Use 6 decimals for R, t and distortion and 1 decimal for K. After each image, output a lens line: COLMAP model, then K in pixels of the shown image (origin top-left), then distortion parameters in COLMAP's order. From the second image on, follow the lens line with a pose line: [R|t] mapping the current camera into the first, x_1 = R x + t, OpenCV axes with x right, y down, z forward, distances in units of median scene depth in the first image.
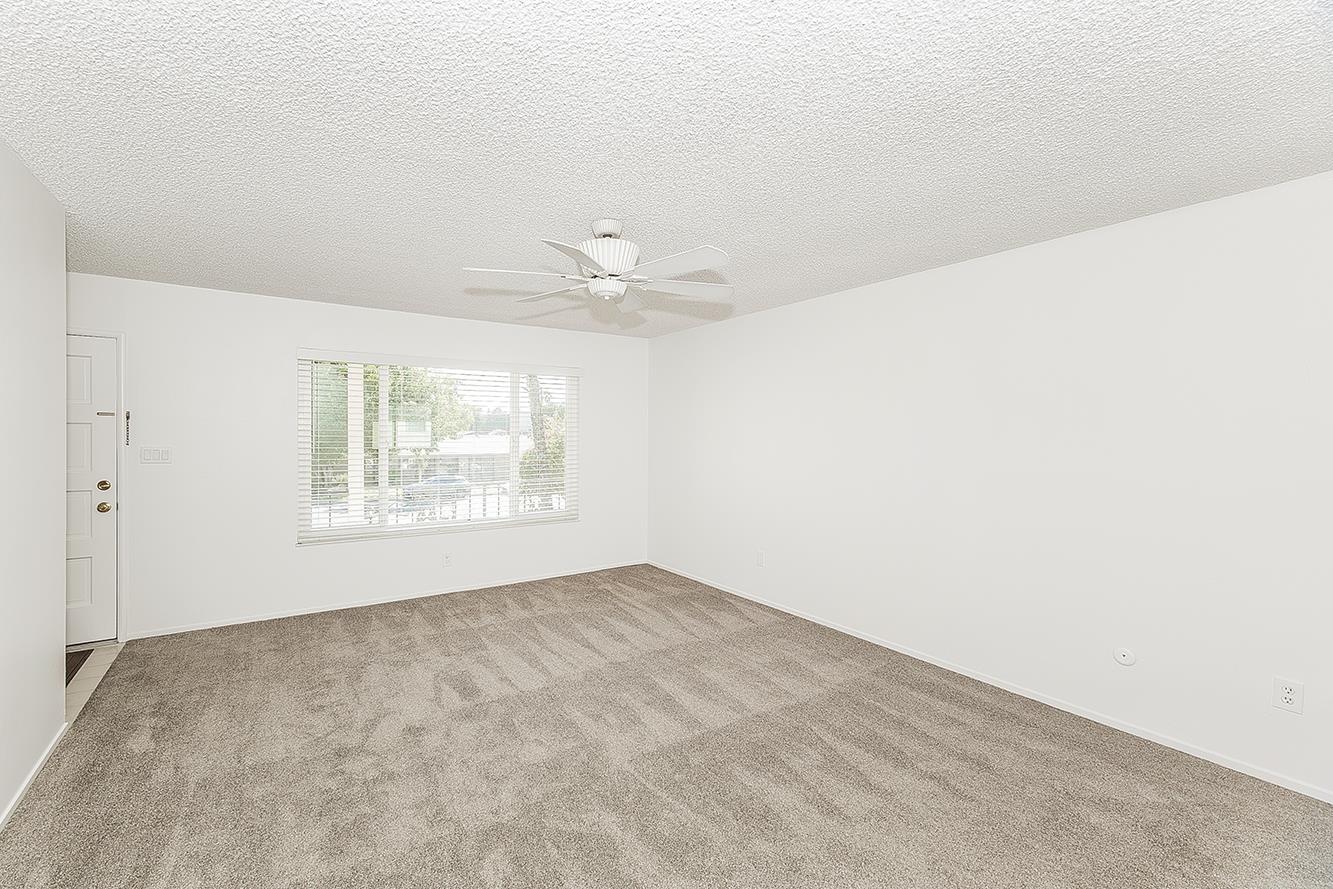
lens RADIAL K [[519.1, 0, 663.5], [0, 519.1, 436.3], [0, 0, 1]] dist [0.001258, 0.000030]
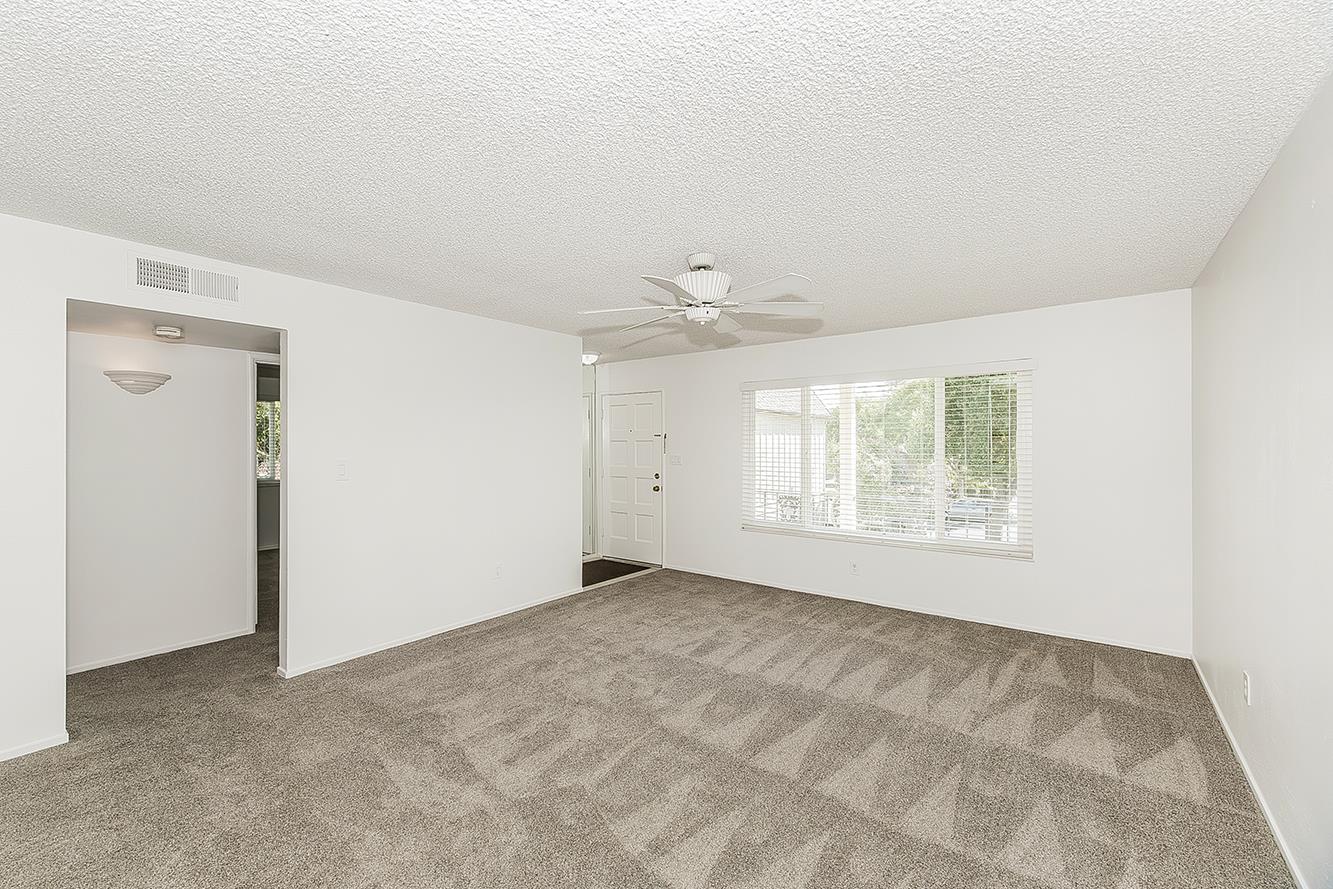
lens RADIAL K [[576.3, 0, 667.3], [0, 576.3, 447.4], [0, 0, 1]] dist [0.005573, -0.002655]
pose [[0.338827, 0.002765, -0.940845, 0.770959], [-0.000895, 0.999996, 0.002617, -0.007402], [0.940848, -0.000045, 0.338828, 0.375660]]
